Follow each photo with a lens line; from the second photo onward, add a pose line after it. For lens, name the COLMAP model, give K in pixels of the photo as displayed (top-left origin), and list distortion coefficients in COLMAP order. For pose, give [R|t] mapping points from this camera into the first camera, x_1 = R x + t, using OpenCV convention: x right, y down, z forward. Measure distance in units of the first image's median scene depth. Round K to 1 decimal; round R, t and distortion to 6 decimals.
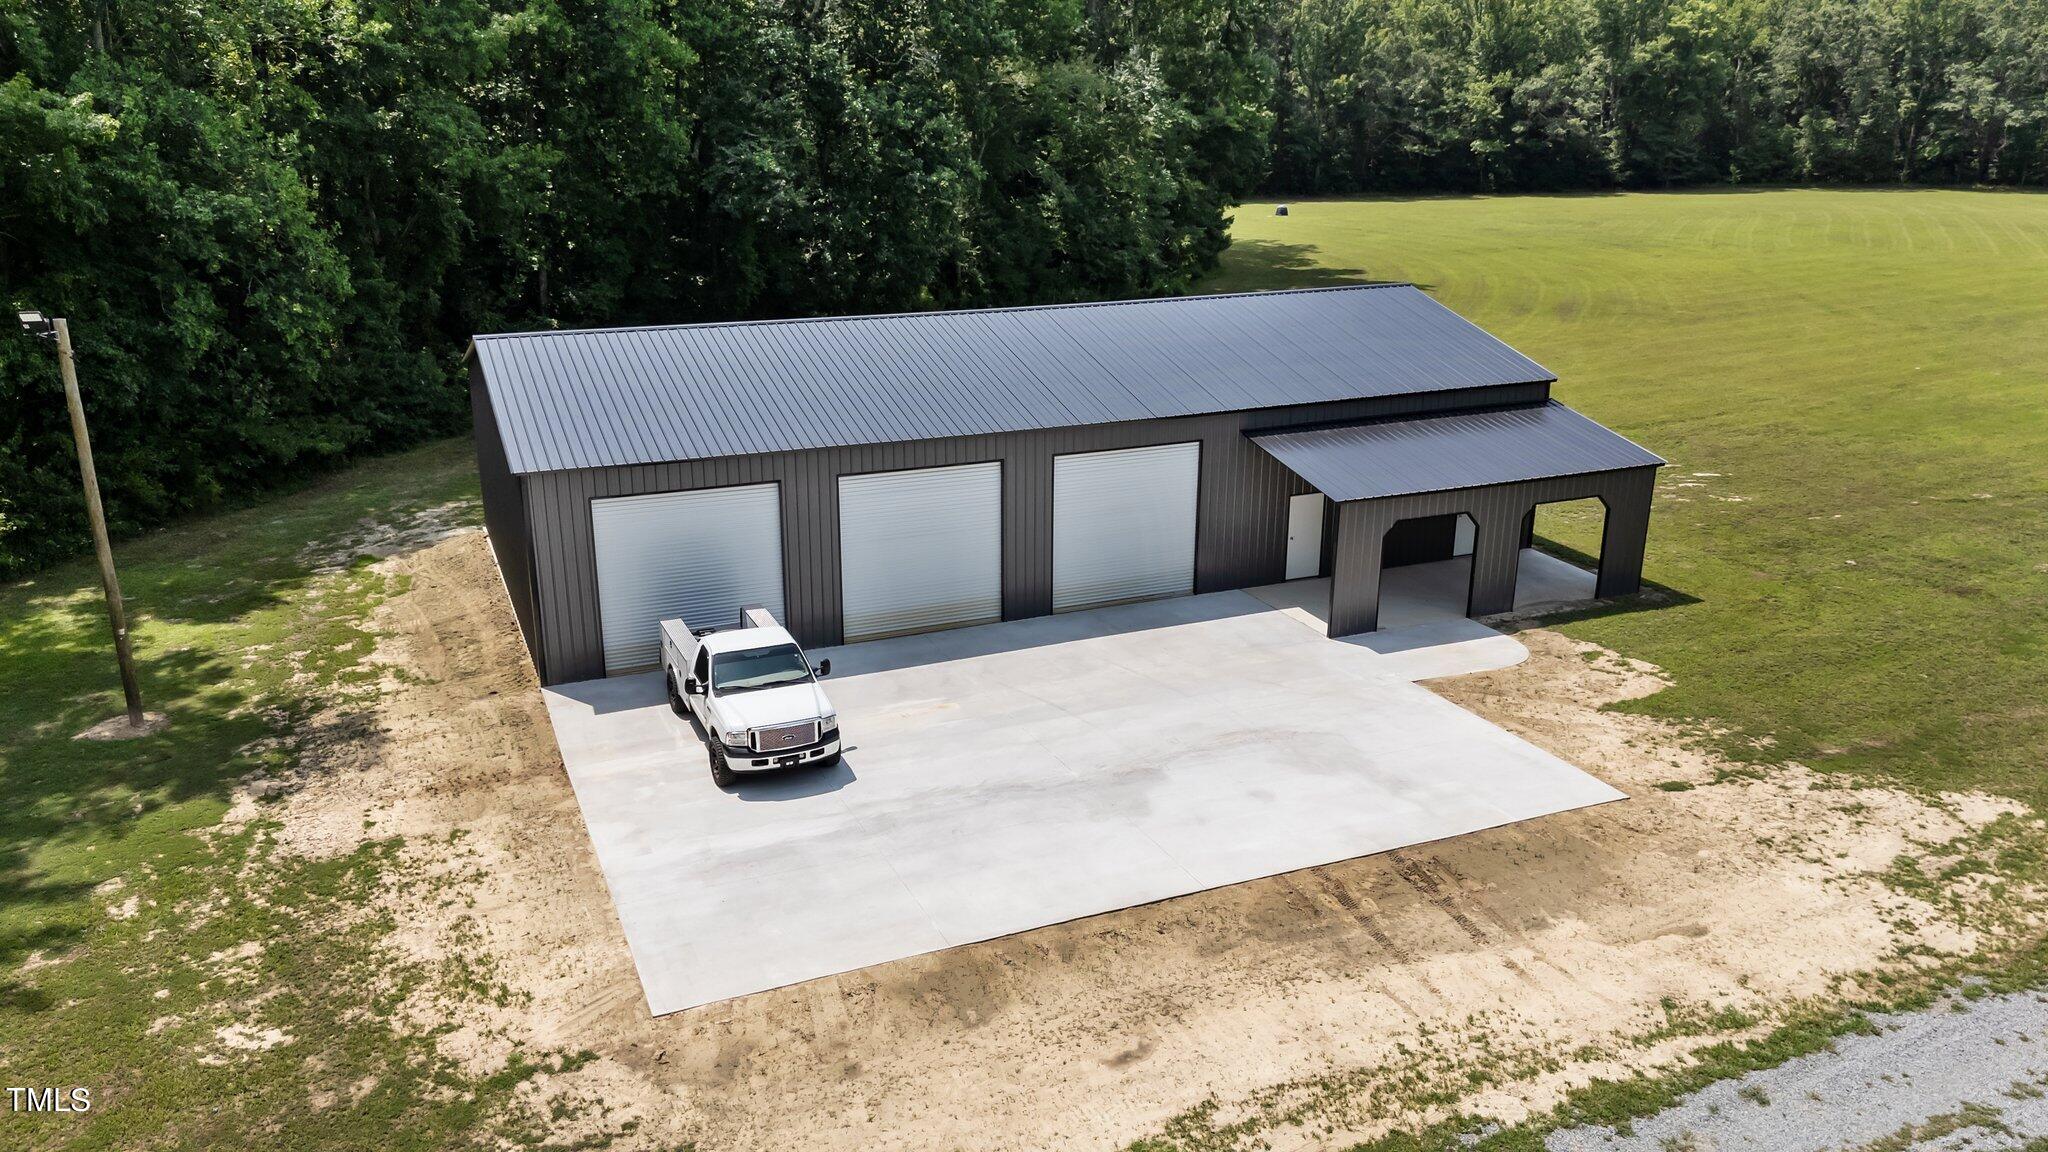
lens RADIAL K [[1505.5, 0, 1017.5], [0, 1505.5, 576.6], [0, 0, 1]] dist [0.103151, -0.132344]
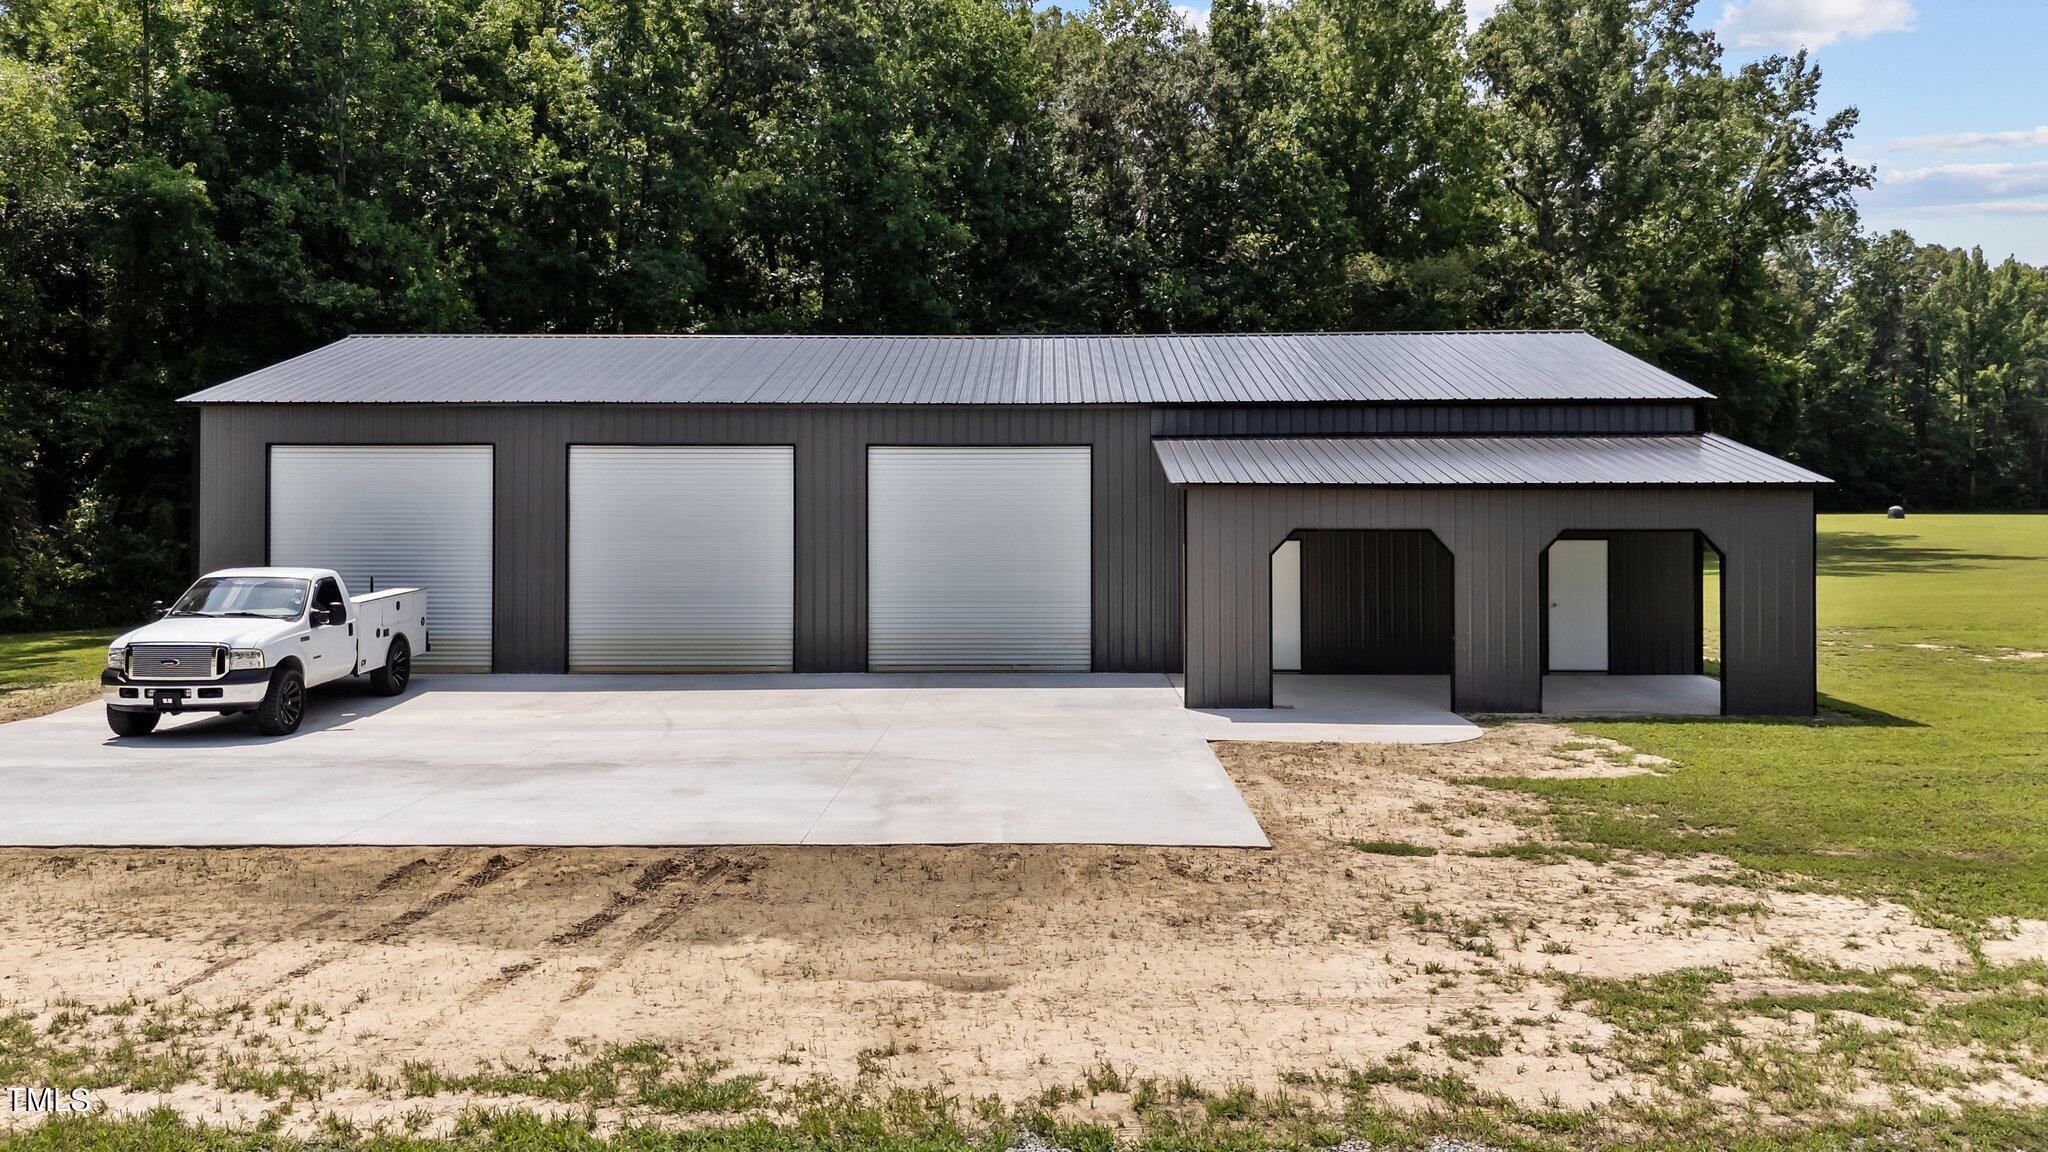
lens RADIAL K [[1518.0, 0, 1014.1], [0, 1518.0, 555.1], [0, 0, 1]] dist [0.101945, -0.144519]
pose [[0.905412, 0.012817, -0.424340, 0.432927], [-0.123355, 0.964362, -0.234072, 0.144496], [0.406217, 0.264276, 0.874726, 0.394179]]
